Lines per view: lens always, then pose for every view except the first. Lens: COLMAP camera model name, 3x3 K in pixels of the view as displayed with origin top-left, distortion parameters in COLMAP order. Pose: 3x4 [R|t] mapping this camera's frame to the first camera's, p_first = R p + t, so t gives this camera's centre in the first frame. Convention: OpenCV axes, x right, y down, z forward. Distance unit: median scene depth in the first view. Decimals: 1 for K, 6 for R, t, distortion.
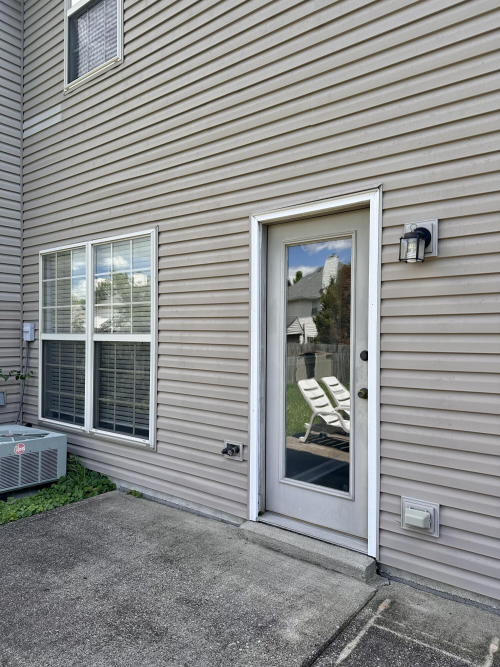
lens RADIAL K [[481.2, 0, 249.5], [0, 481.2, 330.6], [0, 0, 1]] dist [0.073518, -0.090778]
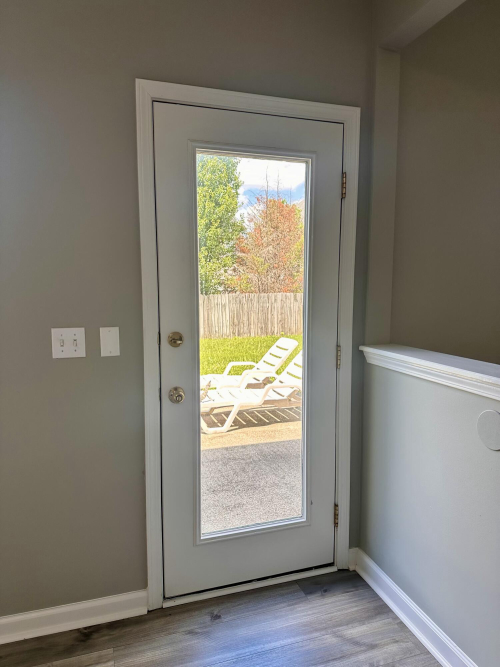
lens RADIAL K [[463.7, 0, 250.0], [0, 463.7, 333.5], [0, 0, 1]] dist [0.115473, -0.192768]
pose [[-0.554629, 0.083084, -0.827940, 0.518679], [0.000053, 0.995006, 0.099813, -0.012096], [0.832098, 0.055315, -0.551864, 1.047994]]
